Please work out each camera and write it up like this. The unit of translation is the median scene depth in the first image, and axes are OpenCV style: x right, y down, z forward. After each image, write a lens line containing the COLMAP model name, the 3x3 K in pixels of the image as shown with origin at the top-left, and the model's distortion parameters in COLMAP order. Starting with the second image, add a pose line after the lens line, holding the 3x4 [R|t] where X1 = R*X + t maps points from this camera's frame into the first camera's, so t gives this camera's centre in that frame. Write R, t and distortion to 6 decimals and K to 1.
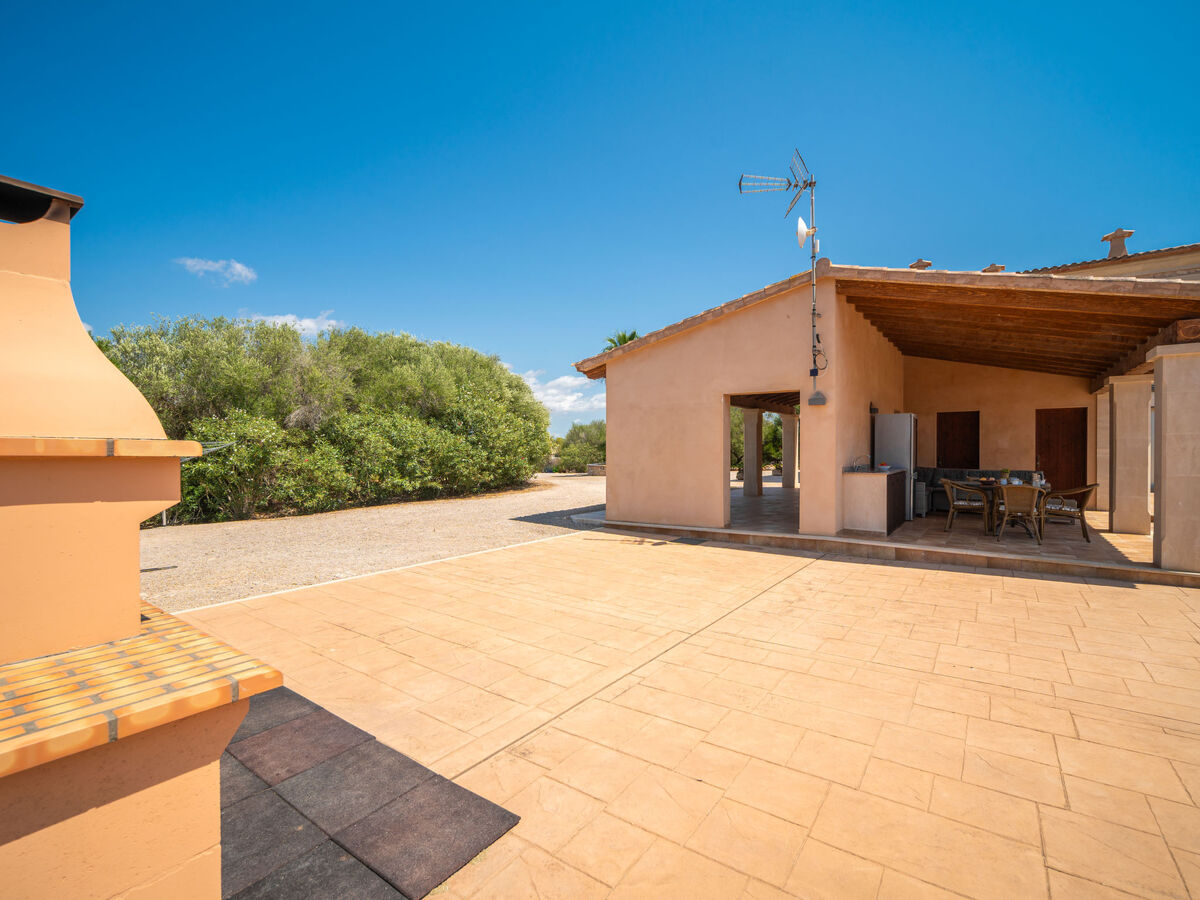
lens RADIAL K [[545.0, 0, 592.7], [0, 545.0, 446.3], [0, 0, 1]] dist [-0.025973, 0.011907]
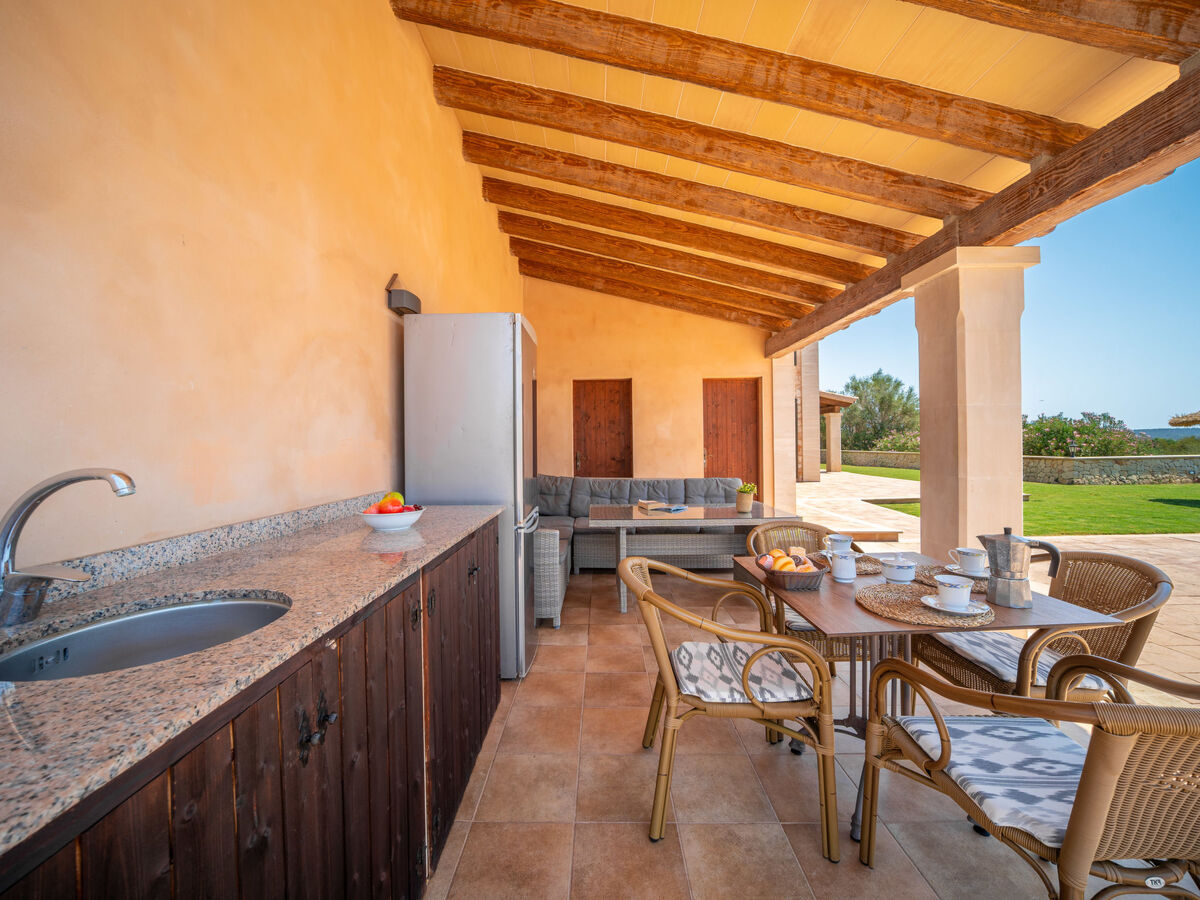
lens RADIAL K [[463.3, 0, 600.0], [0, 463.3, 450.0], [0, 0, 1]] dist [-0.002235, -0.000327]
pose [[0.797107, -0.018782, 0.603545, 0.385640], [0.011853, 0.999810, 0.015459, 0.007721], [-0.603721, -0.005169, 0.797179, 0.630166]]
